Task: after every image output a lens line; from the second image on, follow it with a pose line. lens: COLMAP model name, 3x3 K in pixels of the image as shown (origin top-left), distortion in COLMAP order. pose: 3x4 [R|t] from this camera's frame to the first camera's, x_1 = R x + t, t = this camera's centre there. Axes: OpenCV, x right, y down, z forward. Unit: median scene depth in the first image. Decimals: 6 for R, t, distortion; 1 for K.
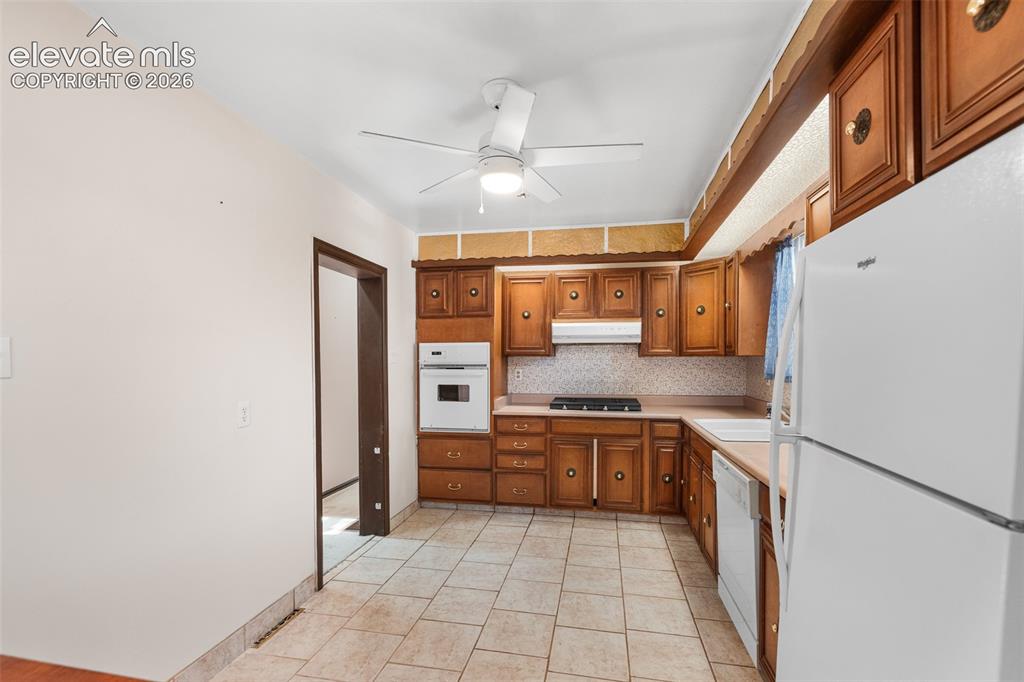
lens RADIAL K [[449.9, 0, 501.9], [0, 449.9, 379.9], [0, 0, 1]] dist [0.004041, 0.000021]
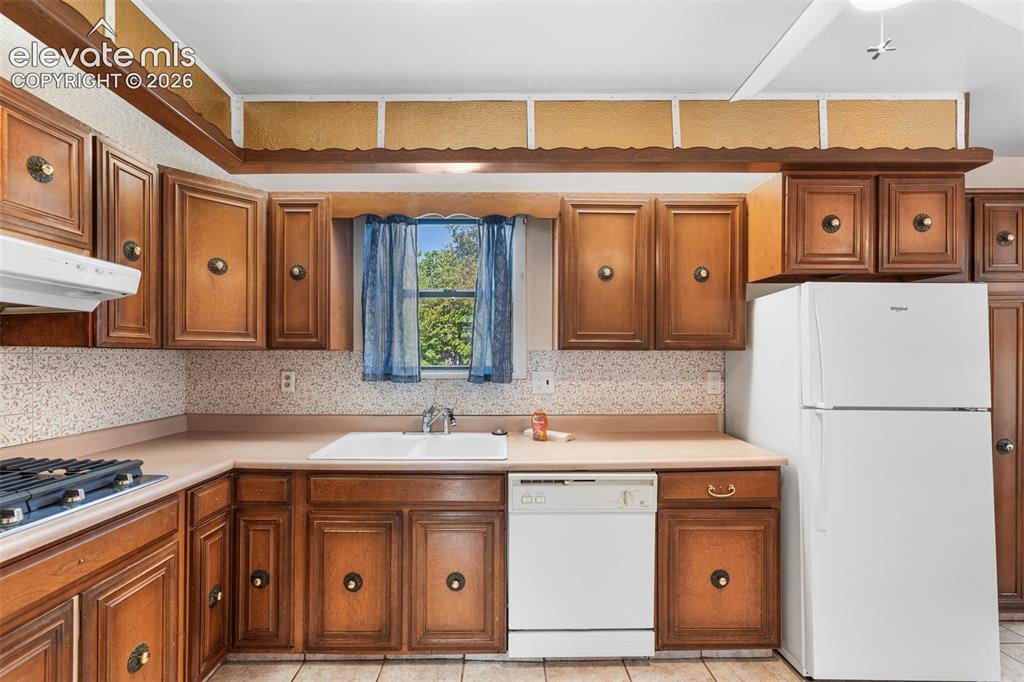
lens RADIAL K [[449.9, 0, 519.4], [0, 449.9, 355.2], [0, 0, 1]] dist [0.004041, 0.000021]
pose [[-0.242577, 0.004867, 0.970120, -0.176237], [0.041269, 0.999134, 0.005306, -0.030688], [-0.969254, 0.041323, -0.242568, 0.729881]]
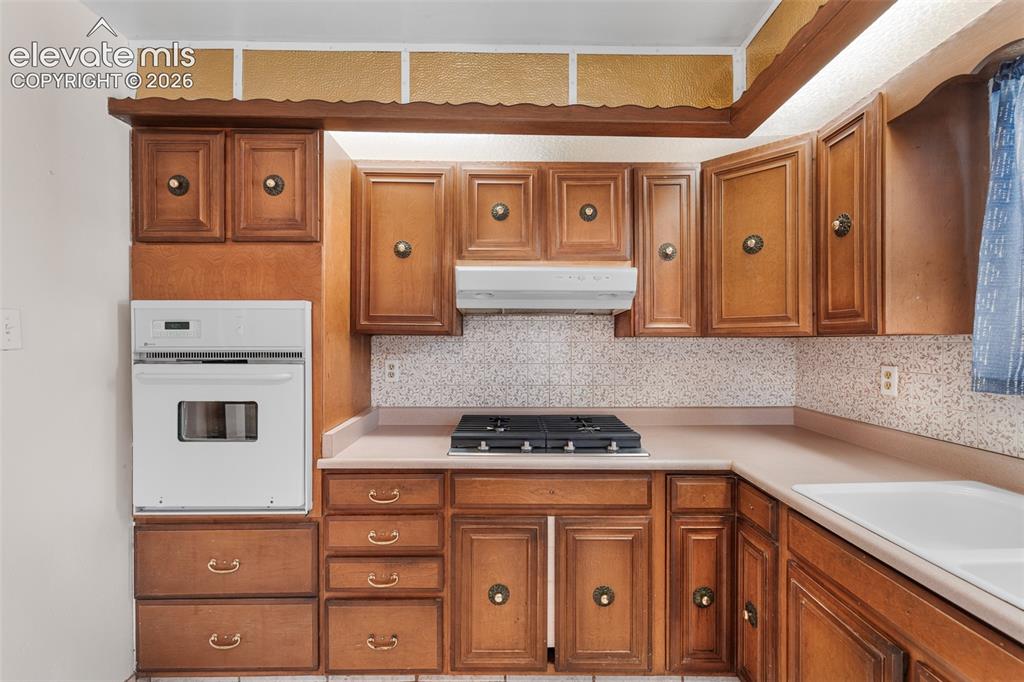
lens RADIAL K [[449.9, 0, 505.6], [0, 449.9, 344.2], [0, 0, 1]] dist [0.004041, 0.000021]
pose [[0.977136, 0.002361, 0.212601, 0.063208], [0.006532, 0.999133, -0.041120, -0.023614], [-0.212513, 0.041569, 0.976274, 0.537597]]
